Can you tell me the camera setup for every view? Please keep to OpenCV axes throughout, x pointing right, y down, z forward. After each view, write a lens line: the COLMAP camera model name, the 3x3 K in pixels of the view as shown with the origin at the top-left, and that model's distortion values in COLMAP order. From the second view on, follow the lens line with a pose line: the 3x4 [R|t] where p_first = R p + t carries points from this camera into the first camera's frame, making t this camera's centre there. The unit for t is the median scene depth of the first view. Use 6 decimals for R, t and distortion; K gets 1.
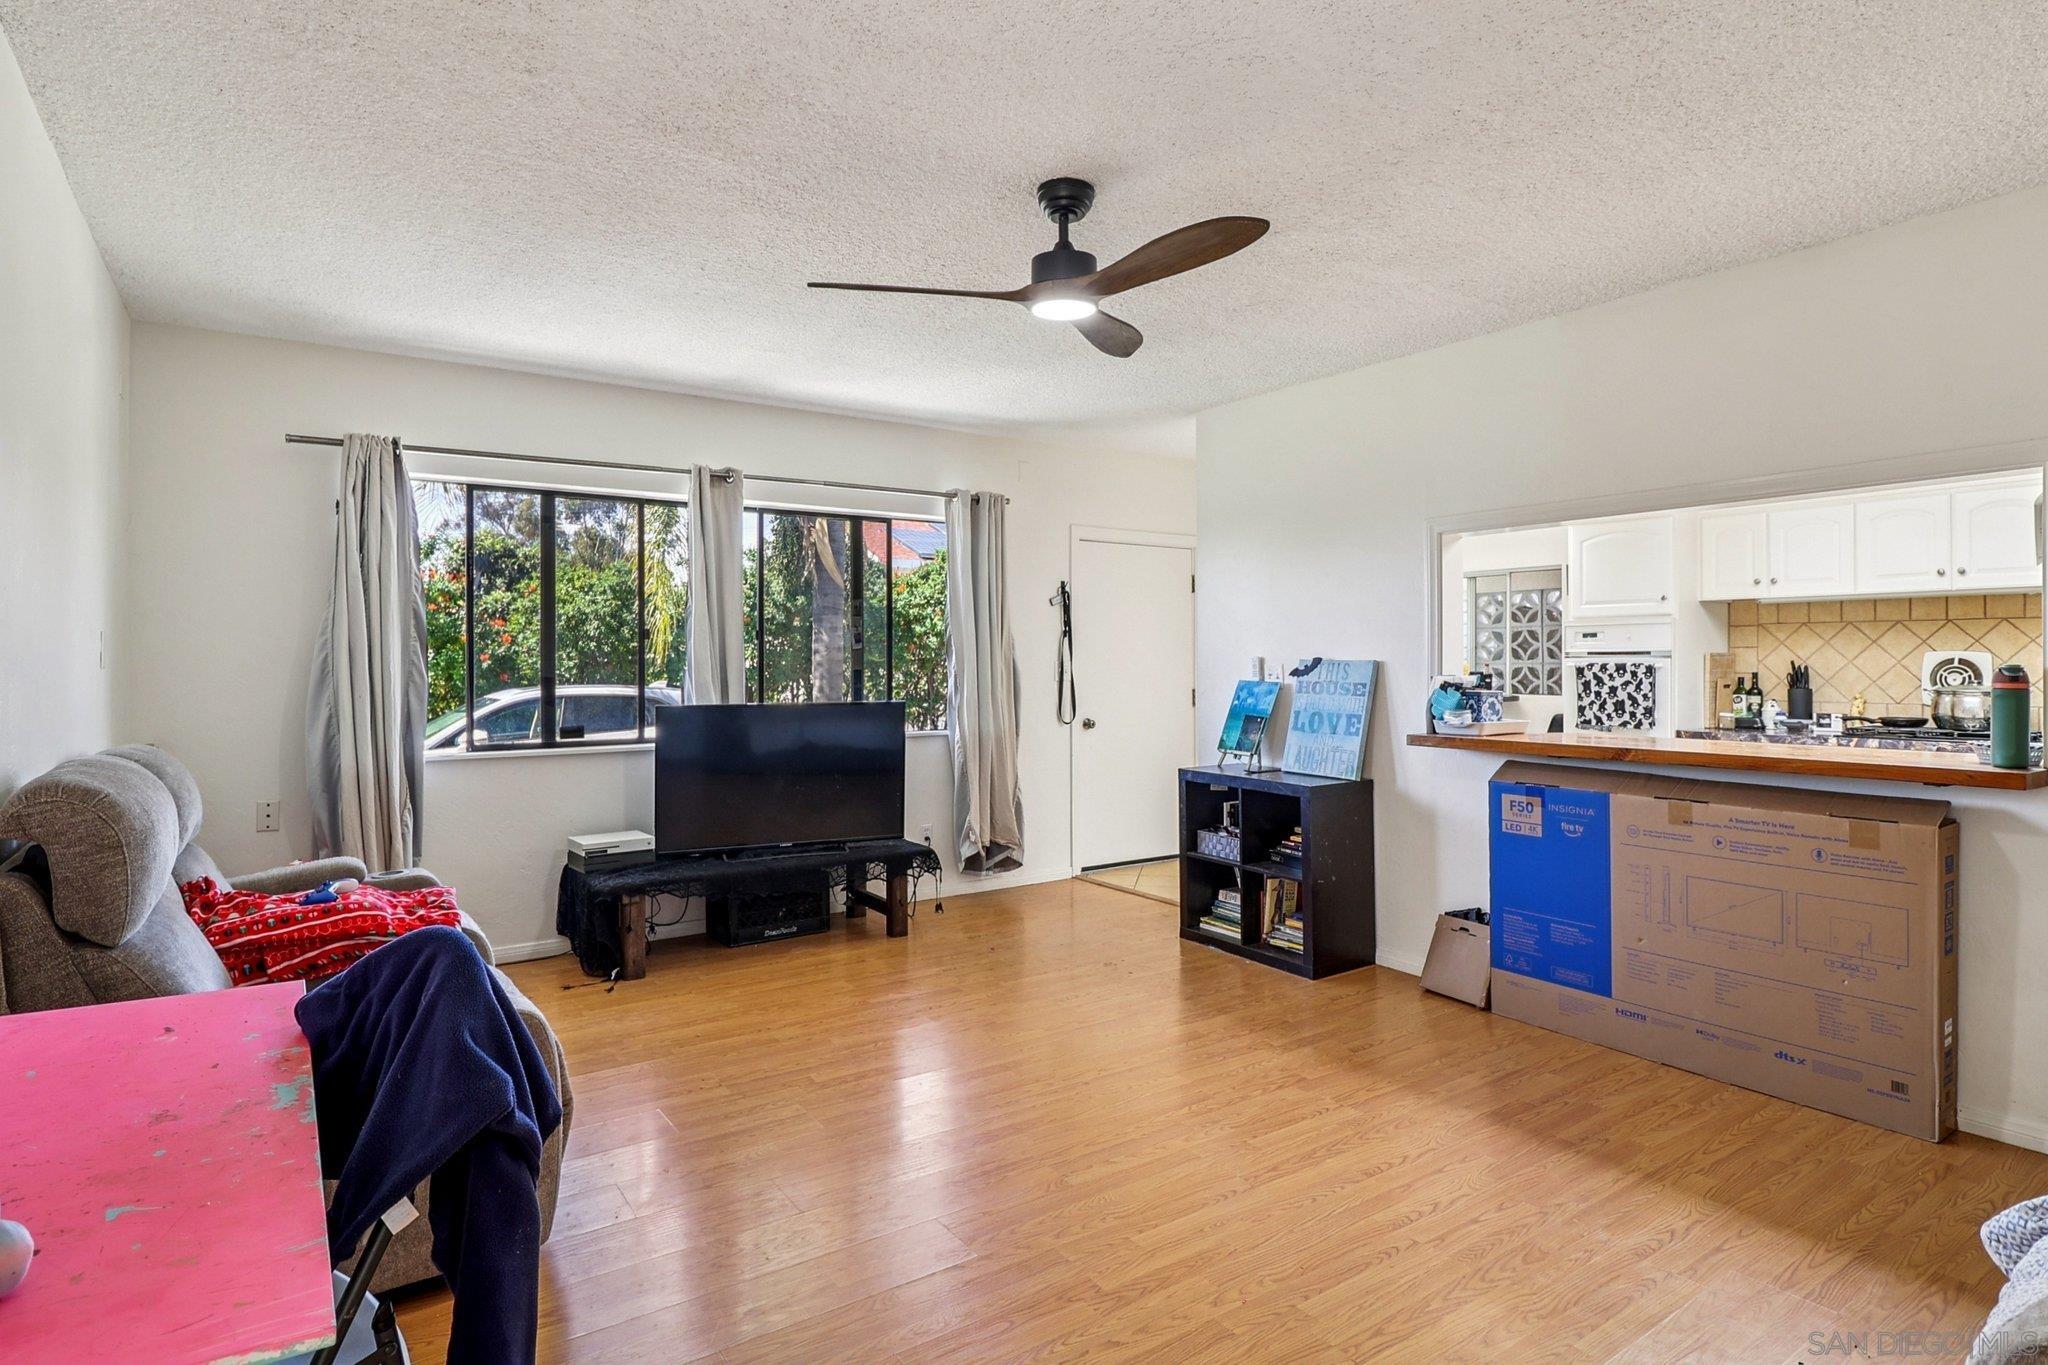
lens RADIAL K [[1071.4, 0, 1024.7], [0, 1071.4, 664.9], [0, 0, 1]] dist [-0.000324, -0.001971]
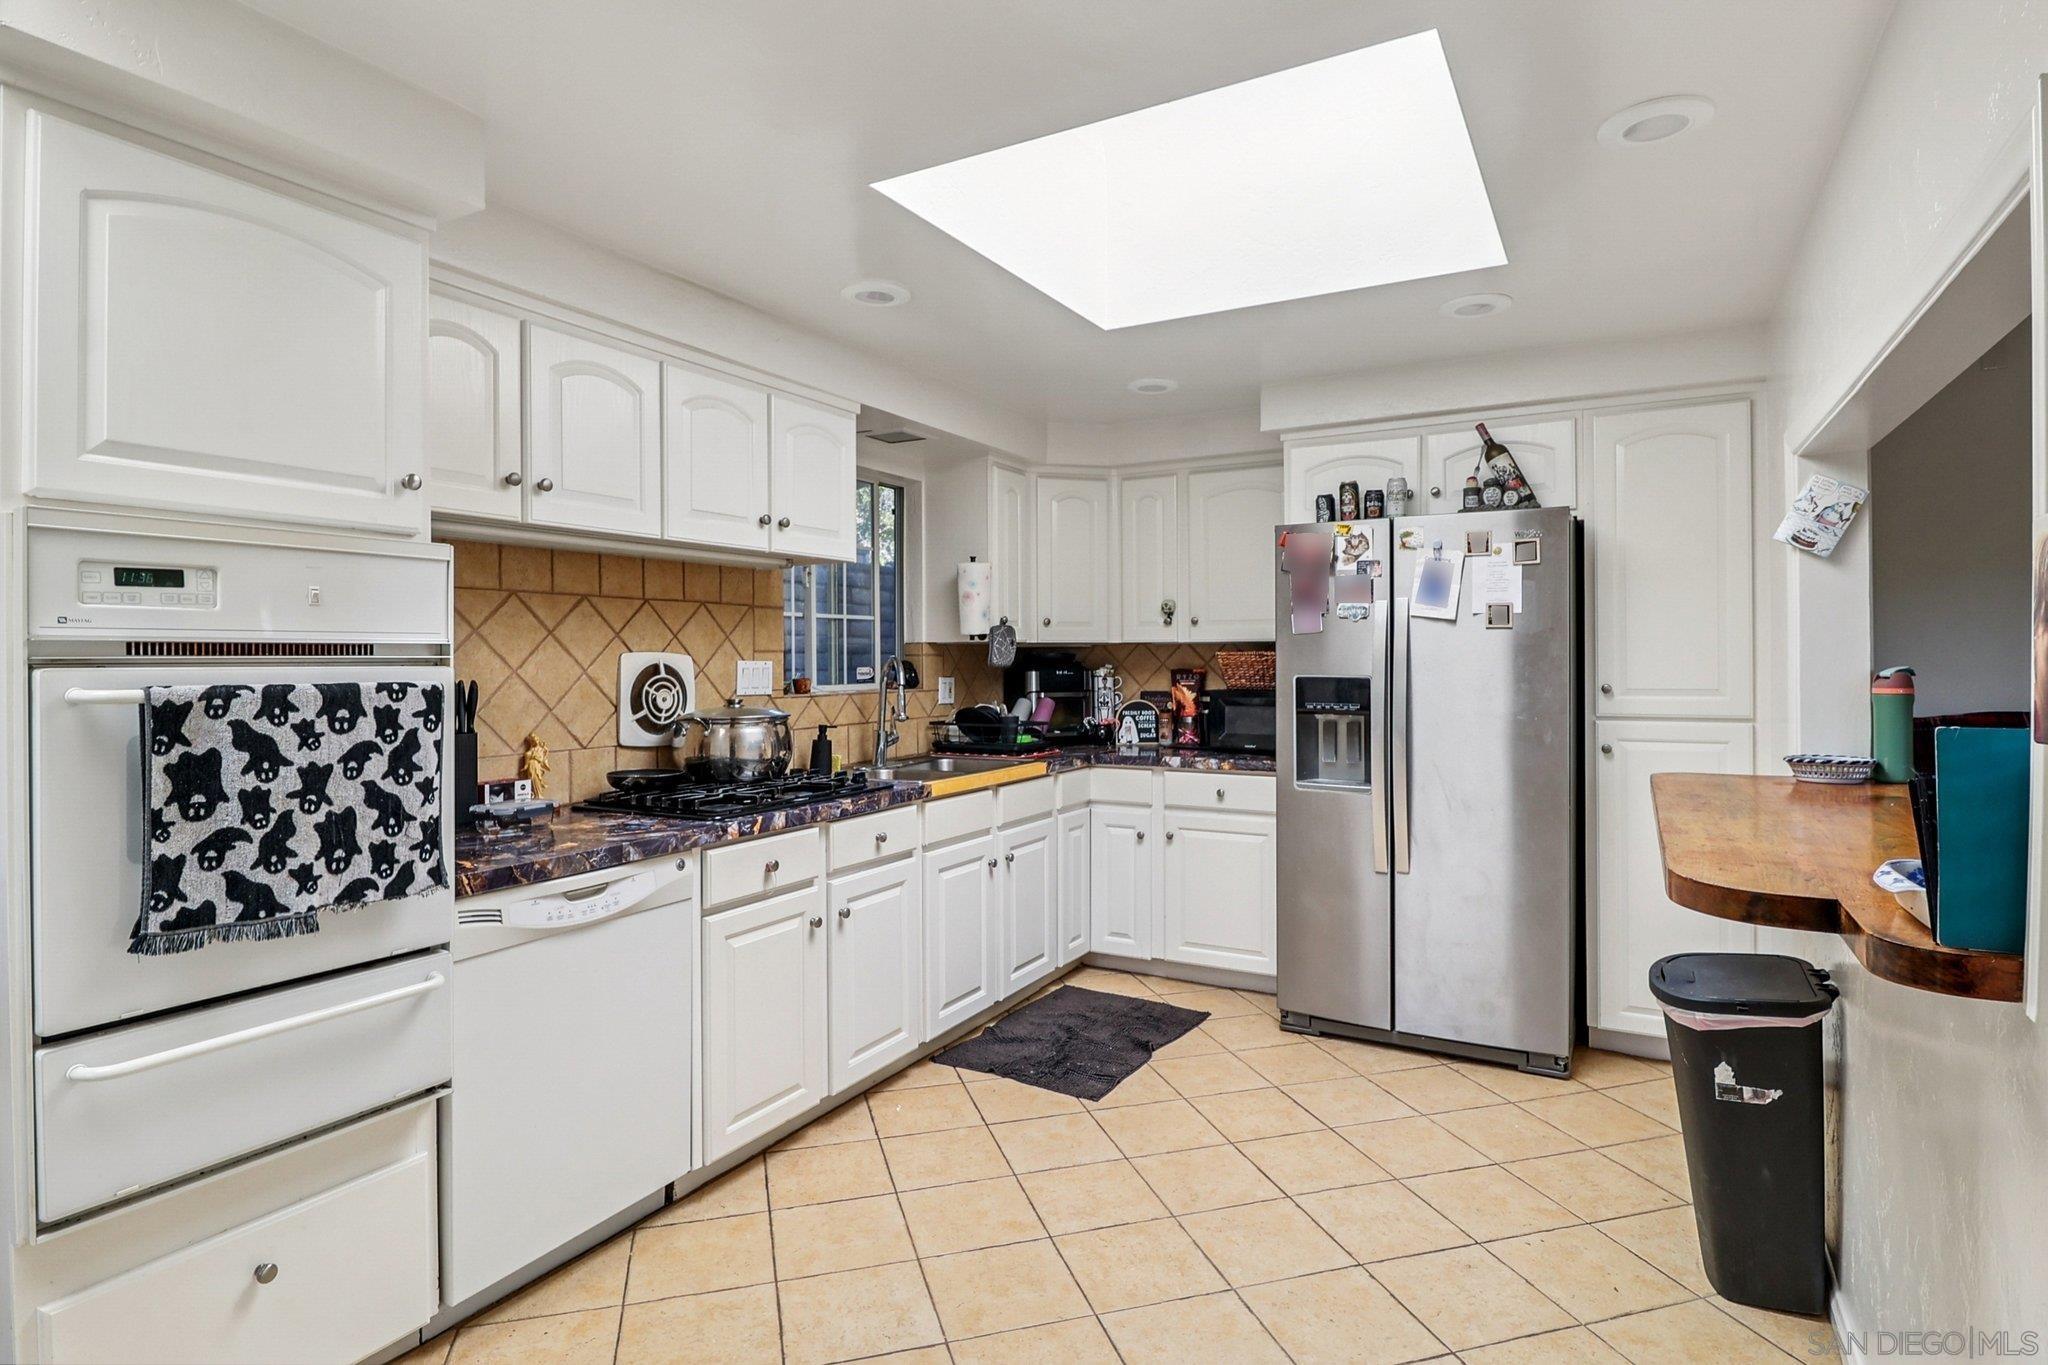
lens RADIAL K [[1071.4, 0, 1027.1], [0, 1071.4, 669.4], [0, 0, 1]] dist [-0.000324, -0.001971]
pose [[-0.444782, -0.005445, 0.895623, 0.214679], [0.009739, 0.999893, 0.010915, -0.006802], [-0.895586, 0.013577, -0.444681, 0.955728]]
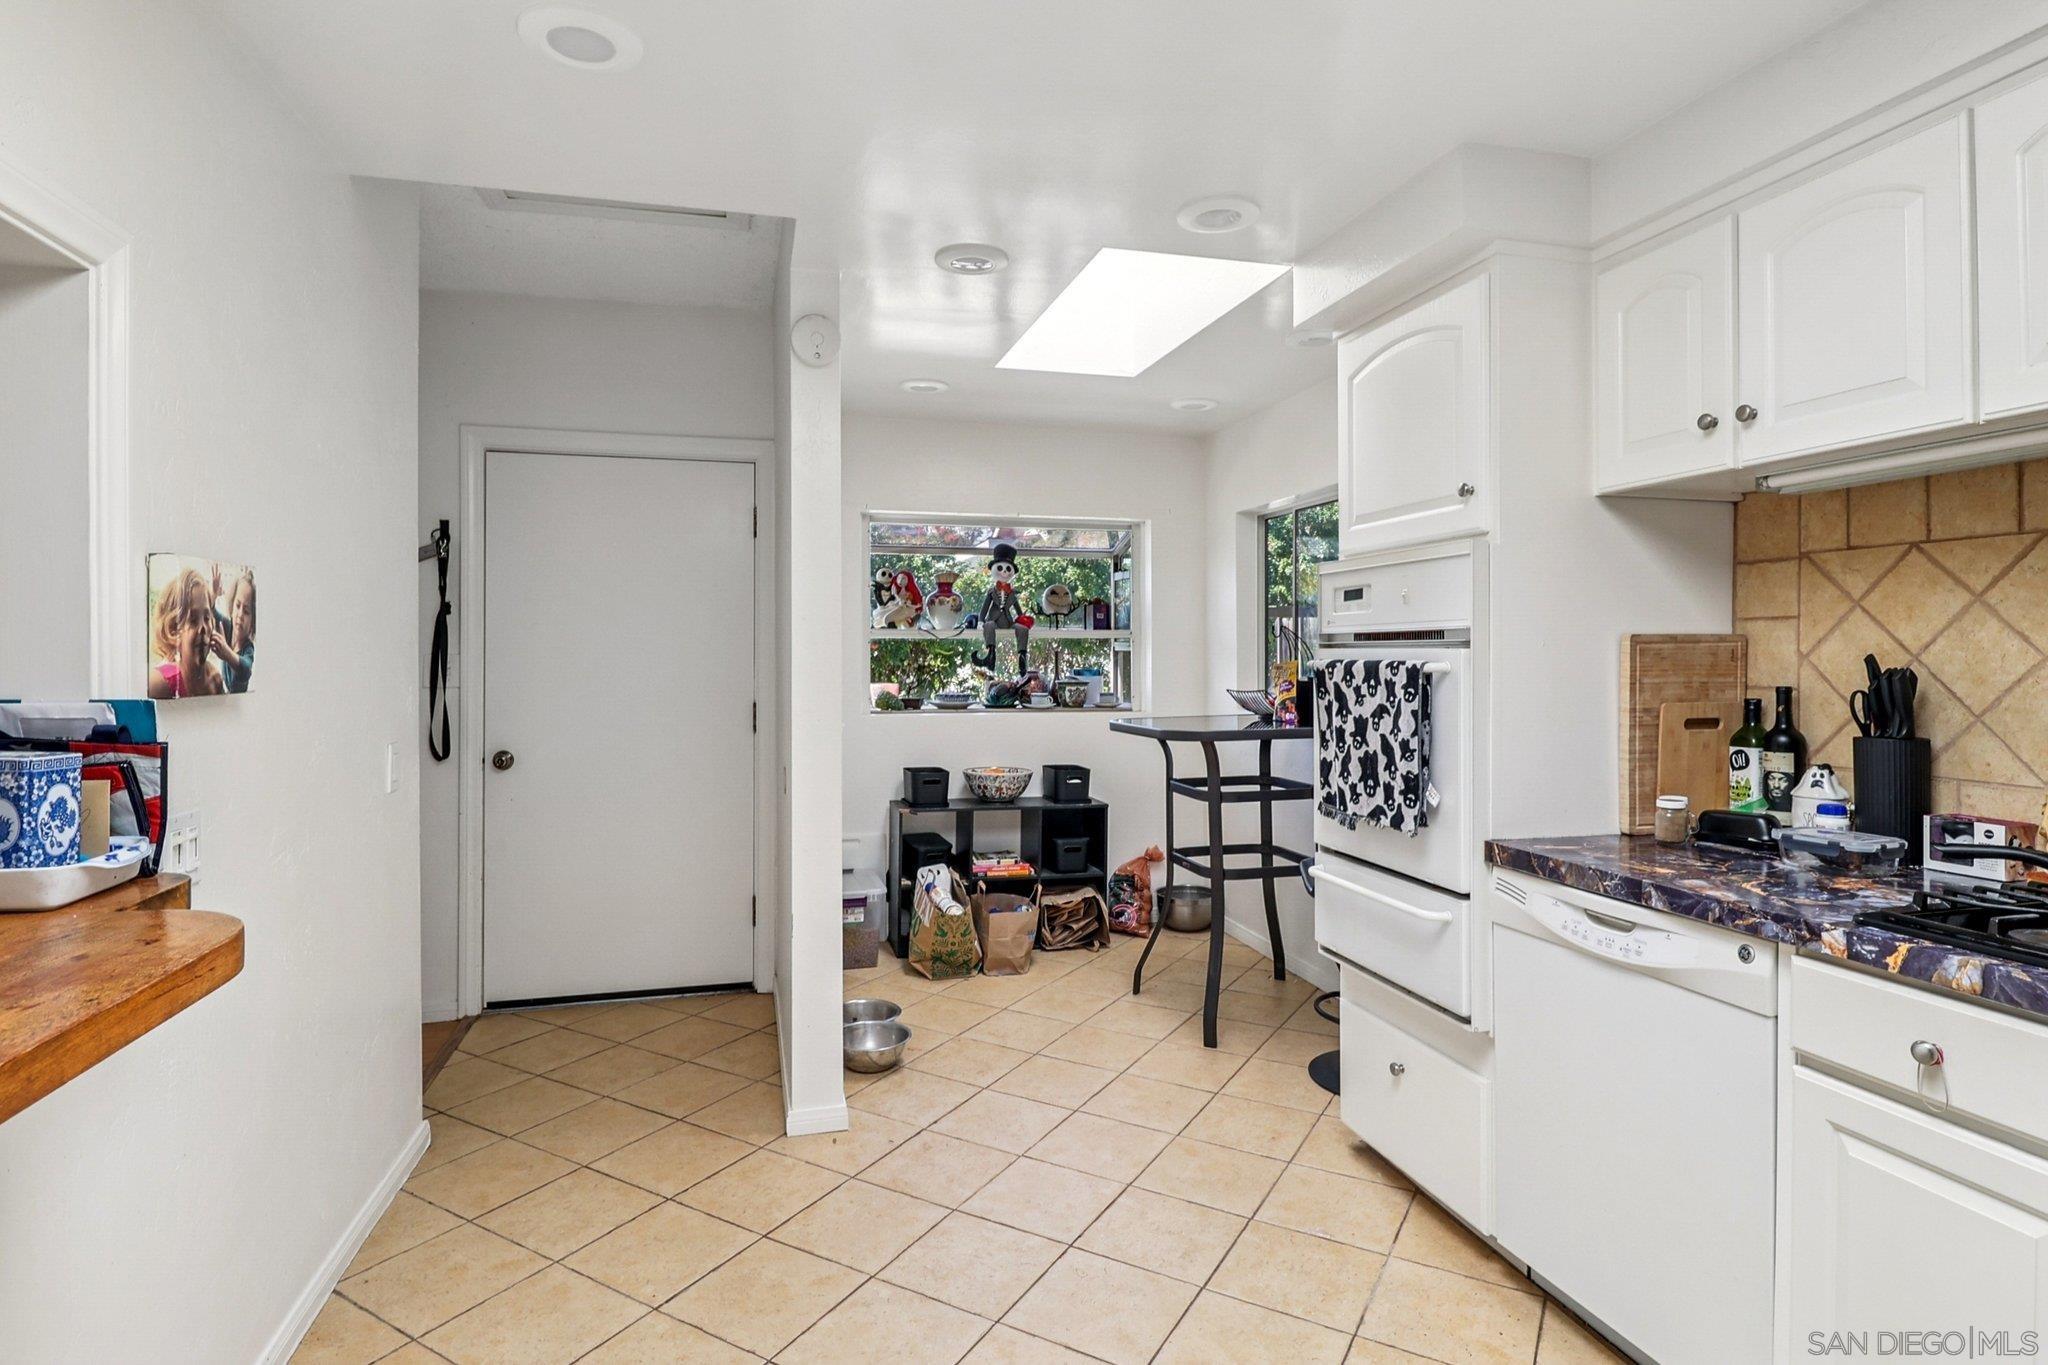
lens RADIAL K [[1071.4, 0, 1024.9], [0, 1071.4, 666.4], [0, 0, 1]] dist [-0.000324, -0.001971]
pose [[0.942317, 0.004367, -0.334693, 0.564258], [-0.001696, 0.999964, 0.008273, -0.002575], [0.334717, -0.007228, 0.942291, 0.576017]]
